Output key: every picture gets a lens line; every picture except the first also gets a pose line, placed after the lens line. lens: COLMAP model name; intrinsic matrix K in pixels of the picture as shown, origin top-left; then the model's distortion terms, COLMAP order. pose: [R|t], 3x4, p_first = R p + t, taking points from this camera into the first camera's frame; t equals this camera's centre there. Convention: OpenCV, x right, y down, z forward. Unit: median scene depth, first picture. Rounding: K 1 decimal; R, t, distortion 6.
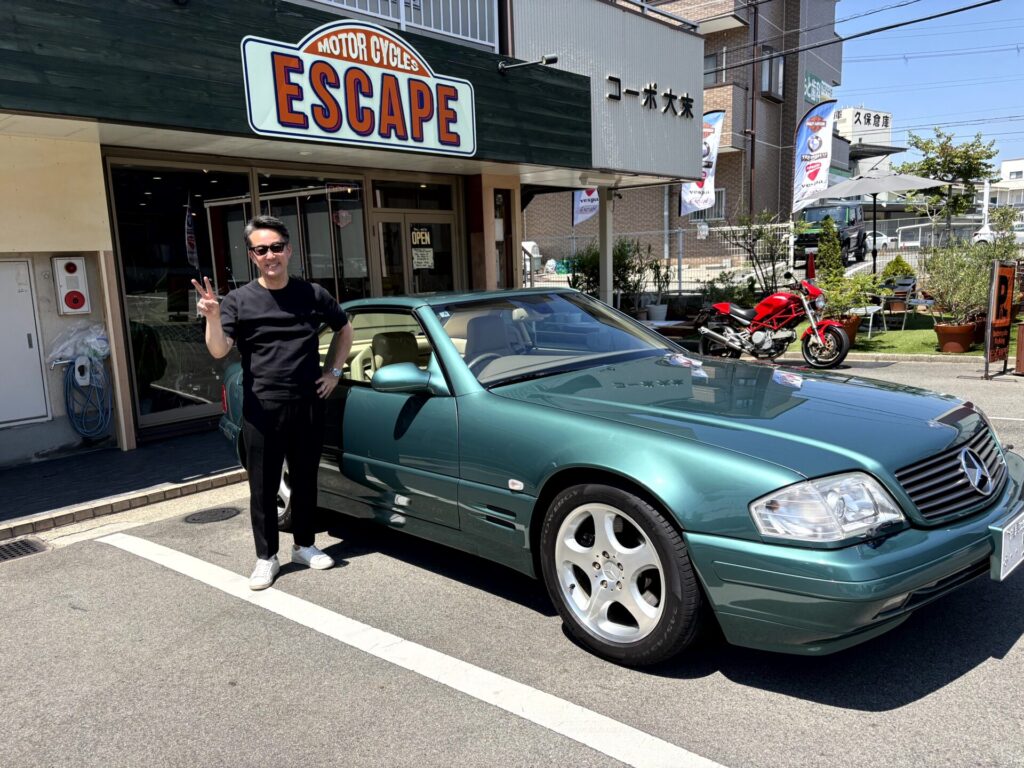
lens RADIAL K [[770.3, 0, 507.5], [0, 770.3, 386.1], [0, 0, 1]] dist [0.045397, -0.051676]
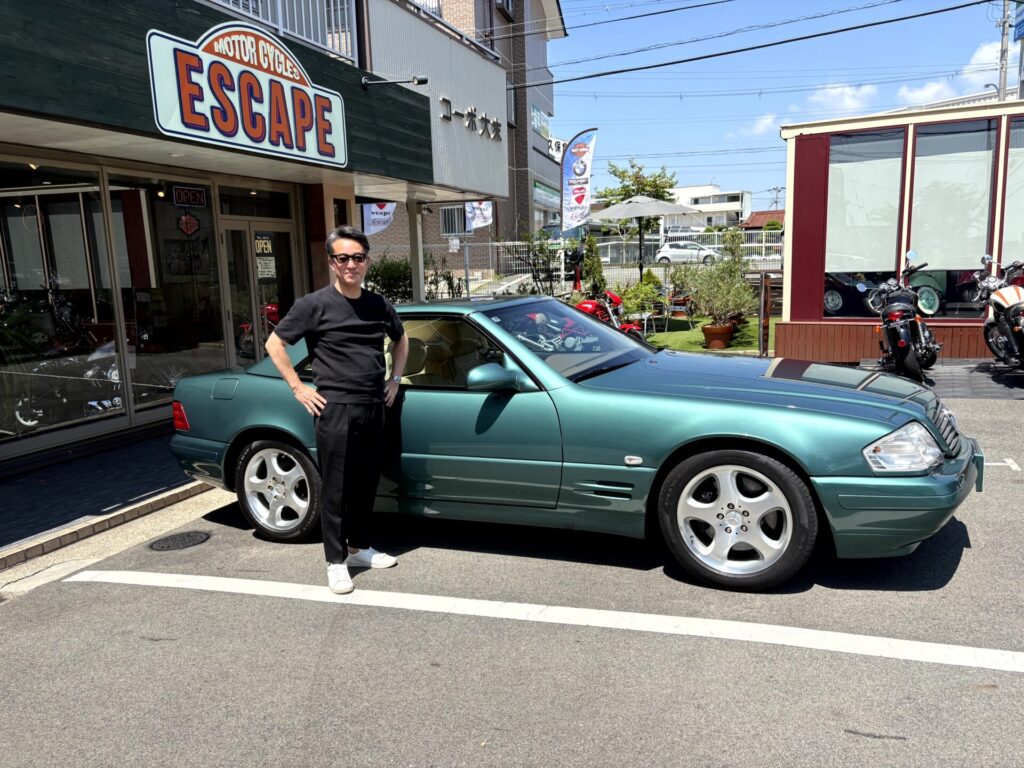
lens RADIAL K [[770.3, 0, 510.7], [0, 770.3, 388.6], [0, 0, 1]] dist [0.045397, -0.051676]
pose [[0.930123, -0.049588, 0.363884, -0.250981], [0.053622, 0.998561, -0.000985, 0.004005], [-0.363312, 0.020428, 0.931444, -0.016215]]
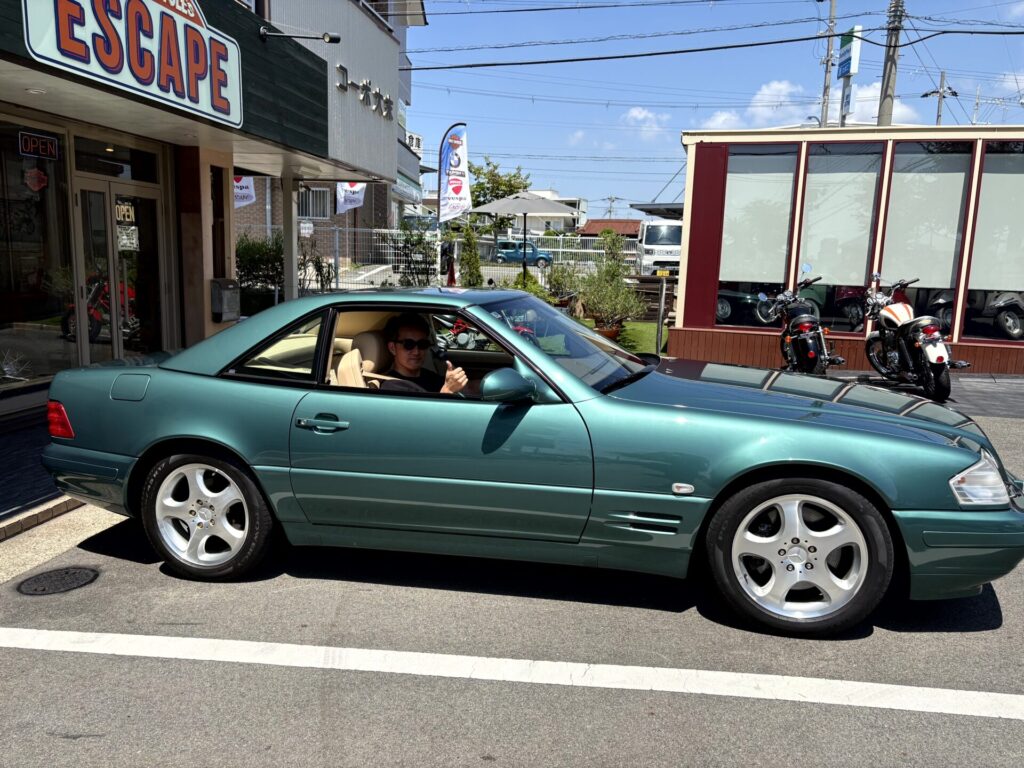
lens RADIAL K [[770.3, 0, 505.9], [0, 770.3, 386.8], [0, 0, 1]] dist [0.045397, -0.051676]
pose [[0.835496, -0.027087, 0.548829, -0.313465], [0.025350, 0.999621, 0.010745, -0.008842], [-0.548912, 0.004935, 0.835866, 0.118041]]
